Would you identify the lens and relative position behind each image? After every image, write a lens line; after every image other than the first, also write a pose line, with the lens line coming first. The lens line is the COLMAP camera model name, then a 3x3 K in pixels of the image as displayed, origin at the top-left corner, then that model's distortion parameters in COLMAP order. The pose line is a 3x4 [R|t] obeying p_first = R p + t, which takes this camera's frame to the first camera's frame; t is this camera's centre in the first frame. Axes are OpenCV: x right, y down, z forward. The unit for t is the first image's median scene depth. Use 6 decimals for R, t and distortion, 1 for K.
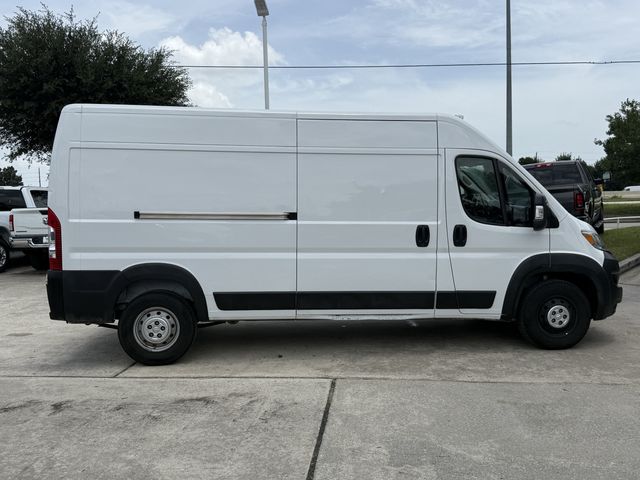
lens RADIAL K [[580.9, 0, 315.4], [0, 580.9, 241.7], [0, 0, 1]] dist [0.032664, 0.005817]
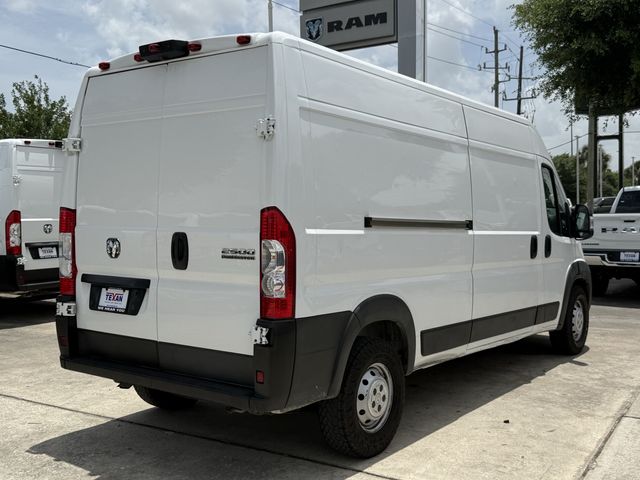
lens RADIAL K [[711.0, 0, 310.3], [0, 711.0, 226.5], [0, 0, 1]] dist [0.037483, 0.000000]
pose [[0.672402, 0.002077, 0.740183, -0.904717], [0.039582, 0.998464, -0.038758, -0.012396], [-0.739127, 0.055359, 0.671287, 0.502710]]
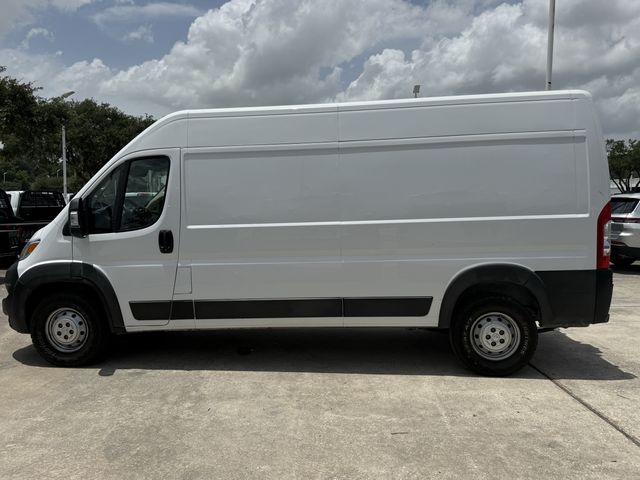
lens RADIAL K [[509.9, 0, 316.8], [0, 509.9, 244.3], [0, 0, 1]] dist [0.029803, -0.043430]
pose [[-0.987435, 0.014131, 0.157392, -0.147599], [0.036063, 0.989862, 0.137377, -0.136959], [-0.153855, 0.141326, -0.977934, 2.145556]]
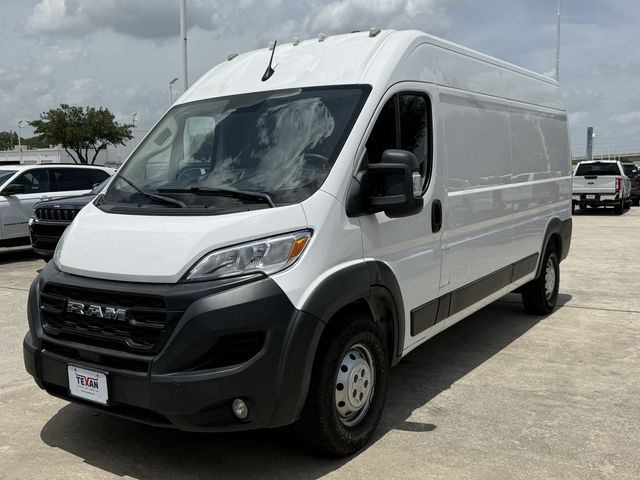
lens RADIAL K [[648.1, 0, 321.4], [0, 648.1, 217.2], [0, 0, 1]] dist [0.022027, 0.000000]
pose [[-0.603649, 0.078516, -0.793375, 0.904749], [-0.022380, 0.993078, 0.115308, -0.116524], [0.796936, 0.087361, -0.597713, 1.709517]]
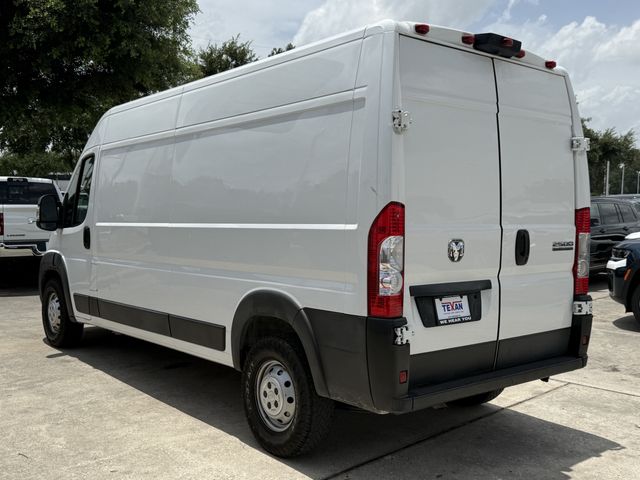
lens RADIAL K [[686.1, 0, 321.6], [0, 686.1, 236.6], [0, 0, 1]] dist [0.032140, 0.000000]
pose [[-0.580608, -0.024698, 0.813809, -0.932645], [0.049644, 0.996606, 0.065663, -0.092691], [-0.812668, 0.078525, -0.577411, 1.712068]]
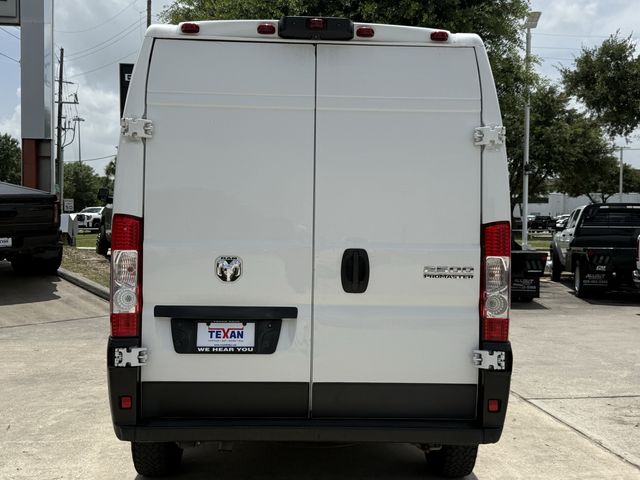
lens RADIAL K [[723.9, 0, 313.2], [0, 723.9, 227.3], [0, 0, 1]] dist [0.021723, 0.000000]
pose [[0.044538, 0.014096, 0.998908, -1.081858], [0.051048, 0.998562, -0.016367, -0.050443], [-0.997703, 0.051721, 0.043754, 1.109086]]
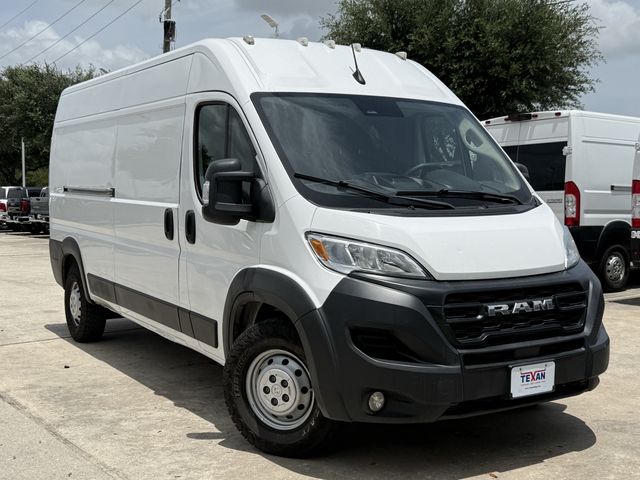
lens RADIAL K [[786.5, 0, 323.6], [0, 786.5, 236.6], [0, 0, 1]] dist [0.001901, 0.000000]
pose [[0.469588, 0.061929, -0.880711, 1.104521], [-0.062647, 0.997360, 0.036729, -0.041114], [0.880660, 0.037926, 0.472228, 0.728511]]
